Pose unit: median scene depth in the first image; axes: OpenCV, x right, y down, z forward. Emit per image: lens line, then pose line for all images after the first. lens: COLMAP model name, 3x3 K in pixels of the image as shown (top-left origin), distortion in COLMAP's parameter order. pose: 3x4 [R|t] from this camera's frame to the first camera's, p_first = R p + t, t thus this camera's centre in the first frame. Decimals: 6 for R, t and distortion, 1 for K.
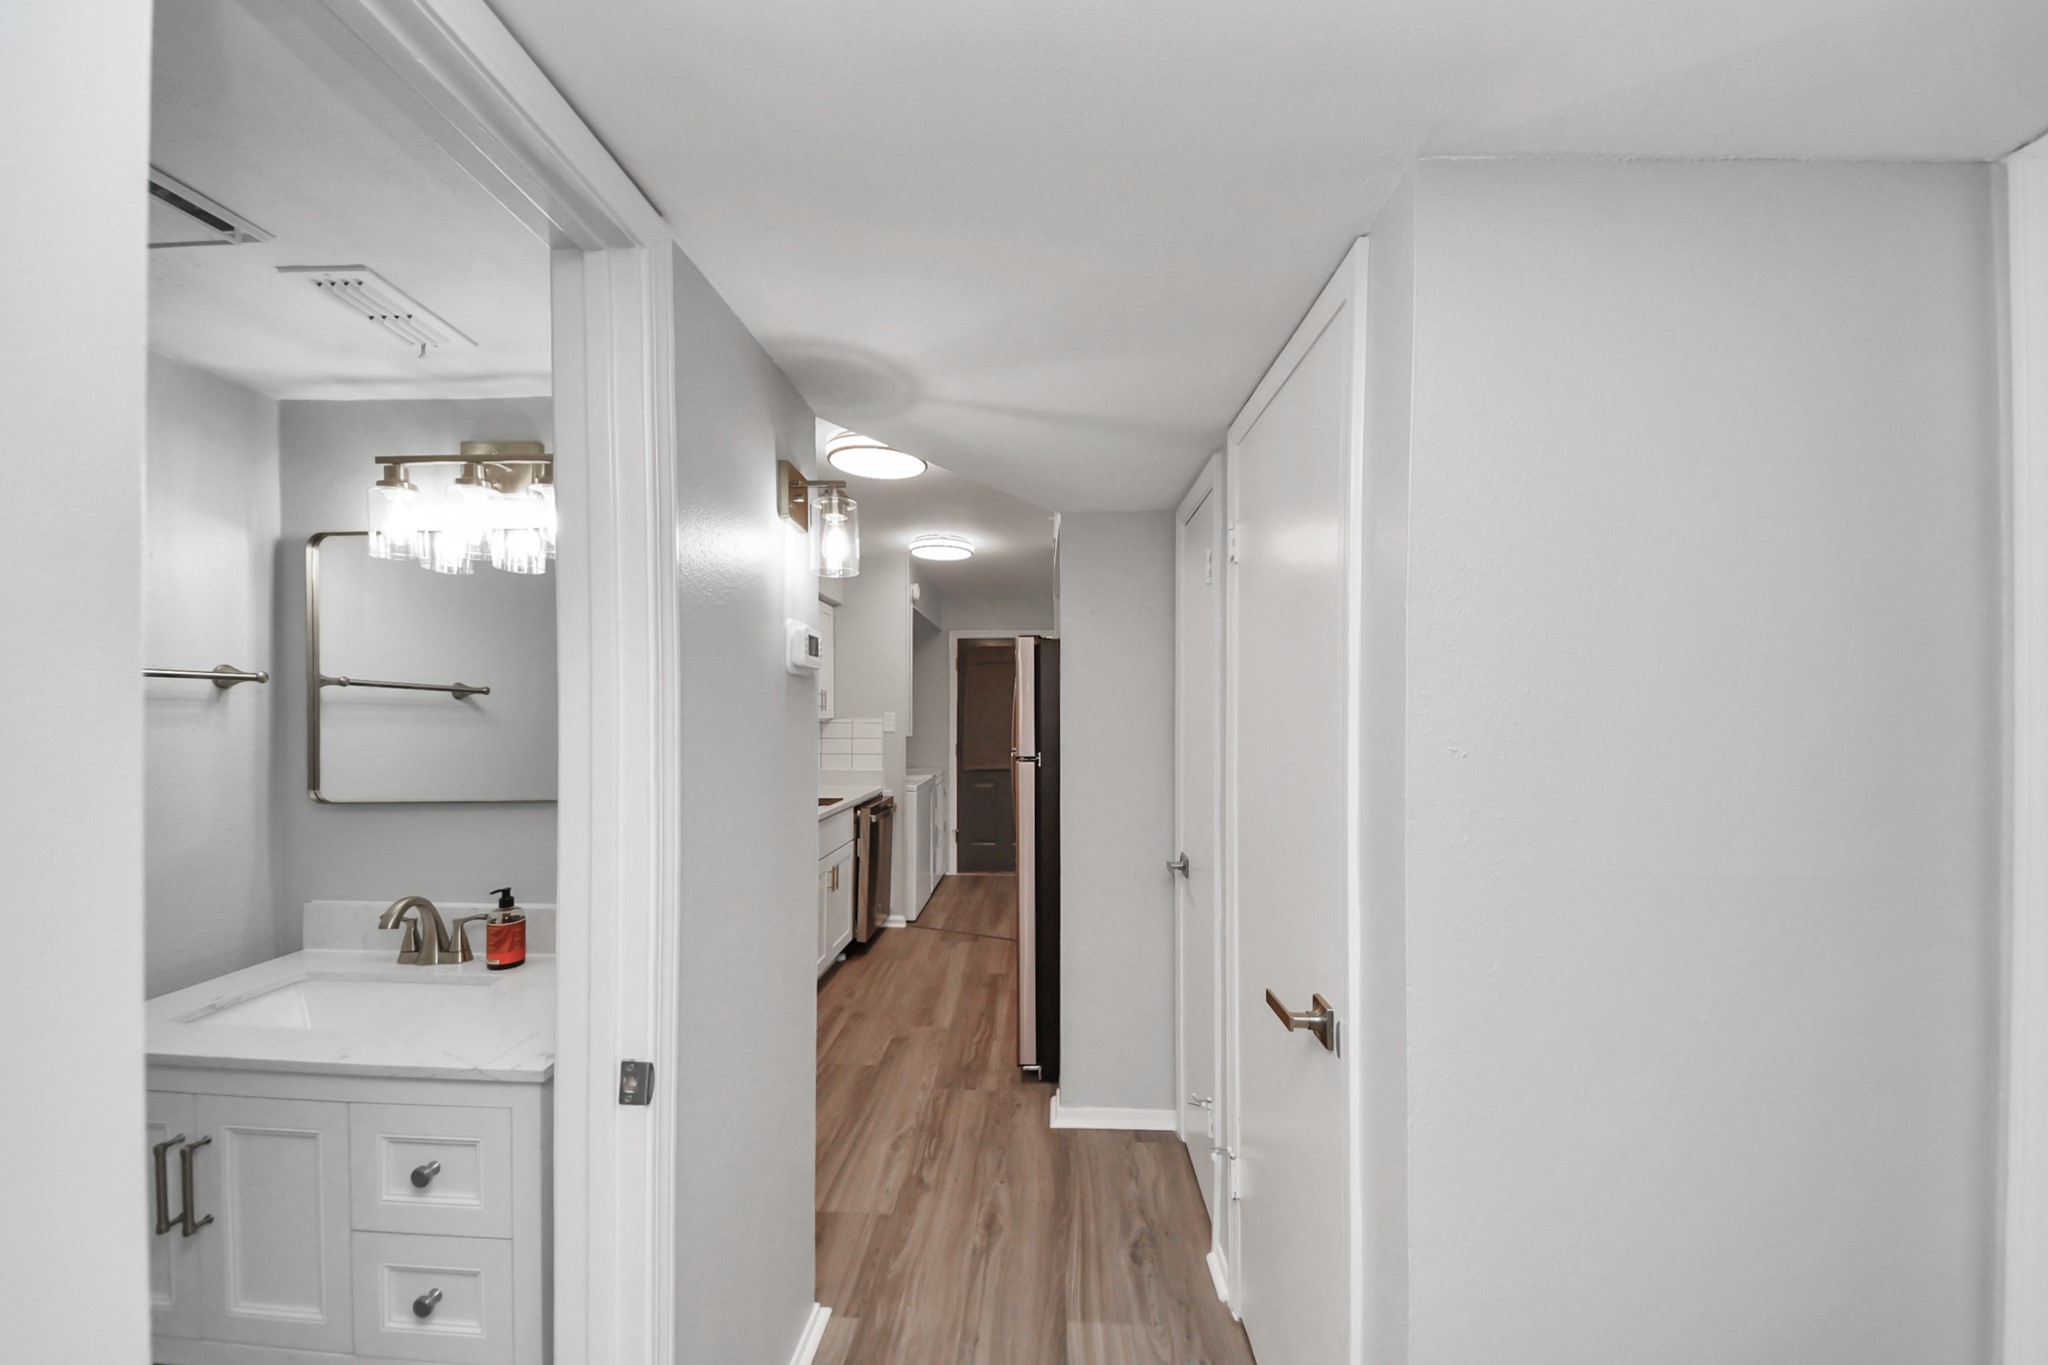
lens RADIAL K [[733.1, 0, 1006.0], [0, 733.1, 691.5], [0, 0, 1]] dist [0.042891, -0.019867]
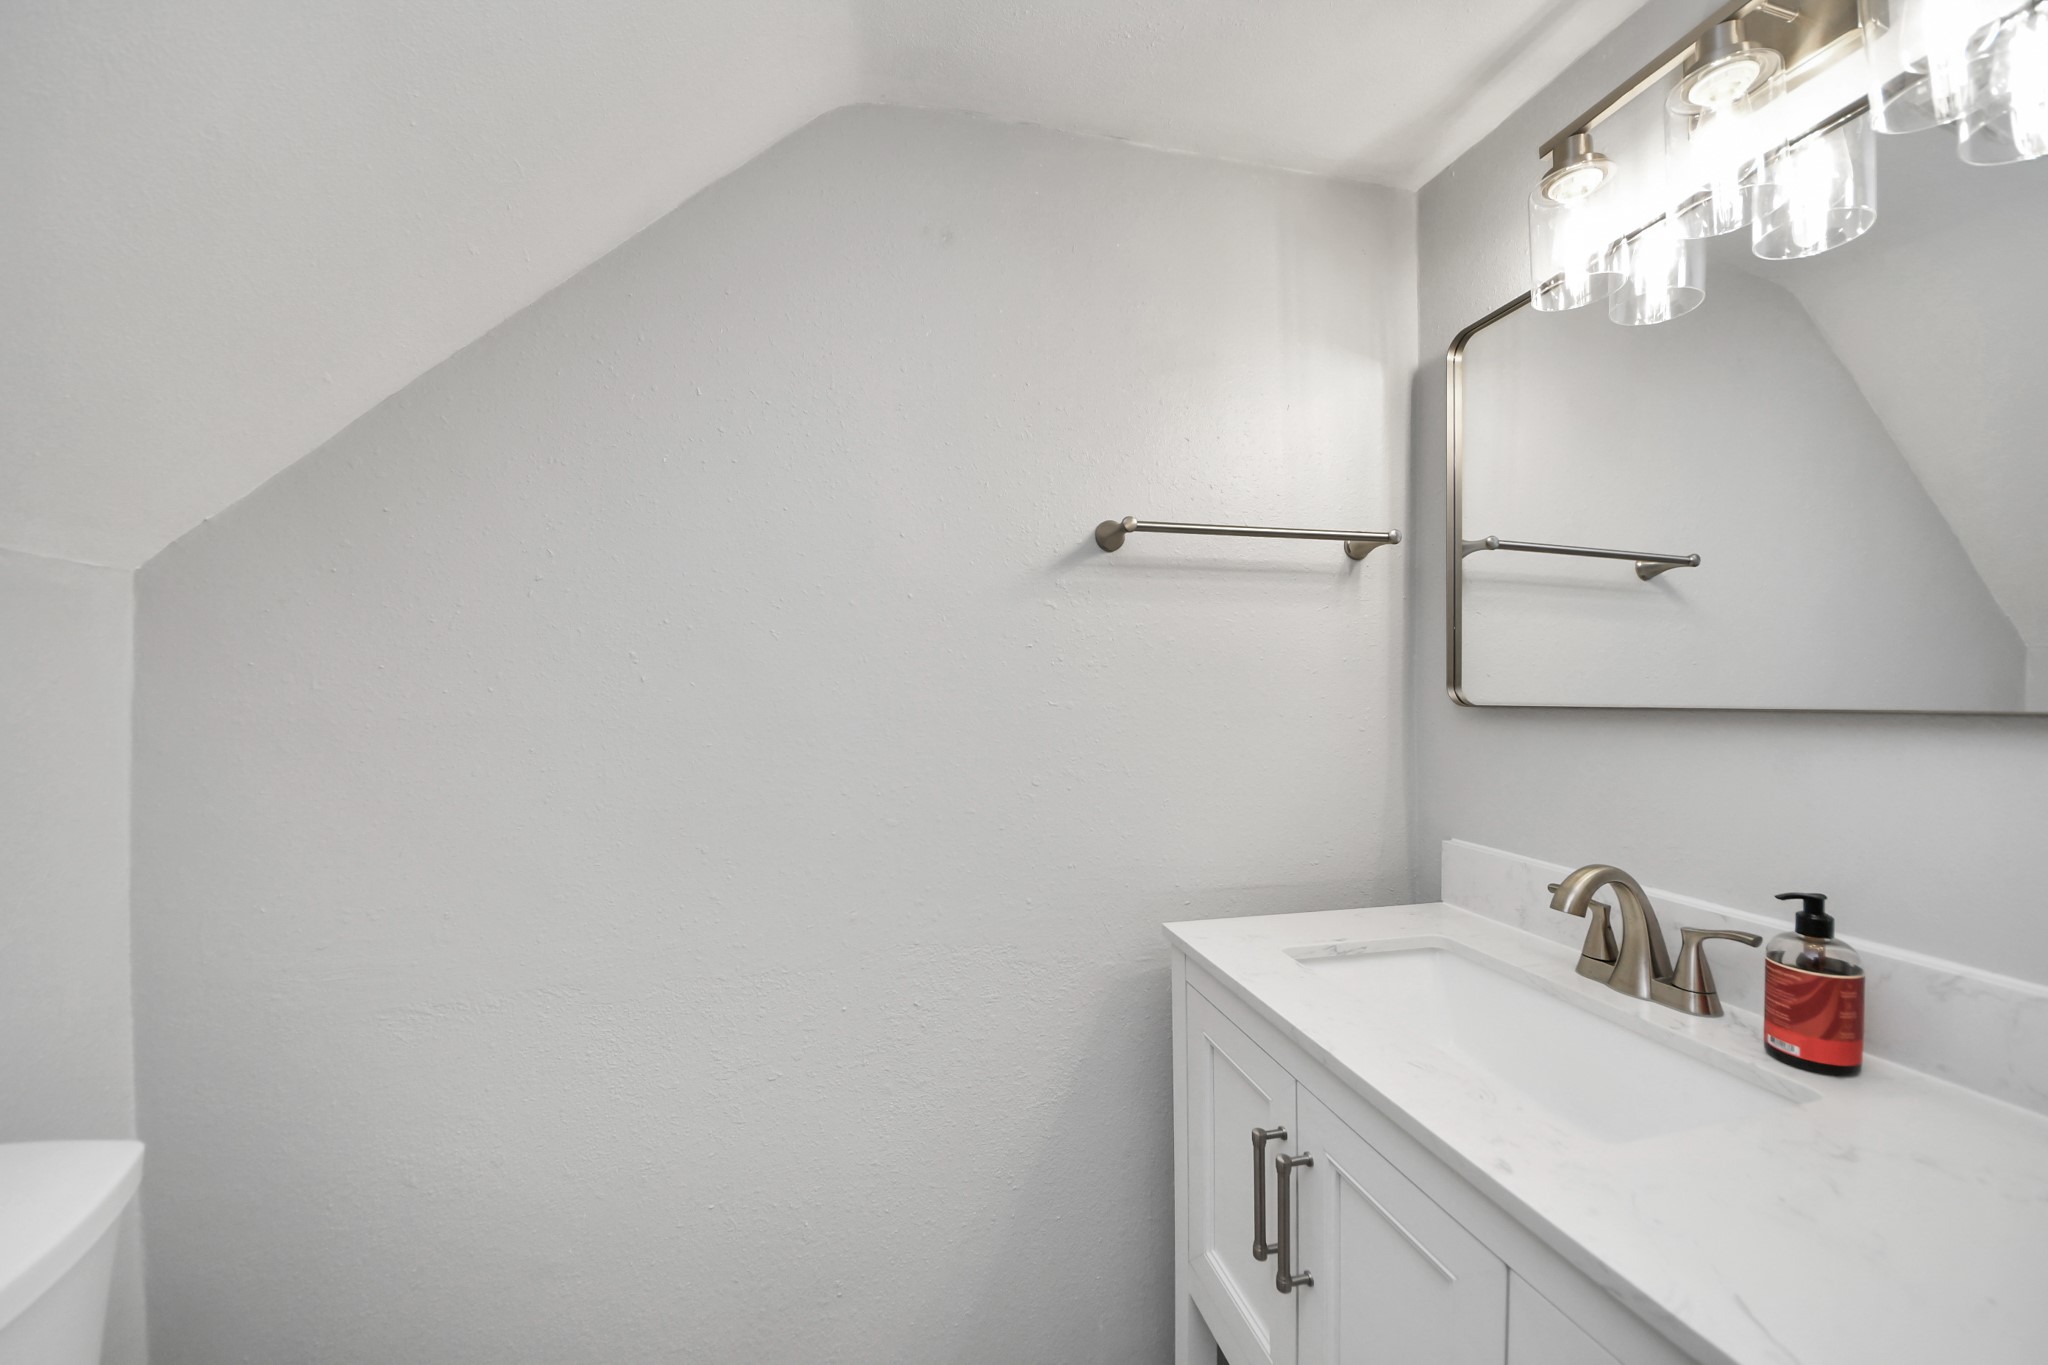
lens RADIAL K [[732.6, 0, 1012.4], [0, 732.6, 714.8], [0, 0, 1]] dist [0.001514, -0.000176]
pose [[0.272853, 0.030391, -0.961576, -0.382610], [0.023153, 0.999004, 0.038144, 0.128906], [0.961777, -0.032671, 0.271878, 0.422470]]
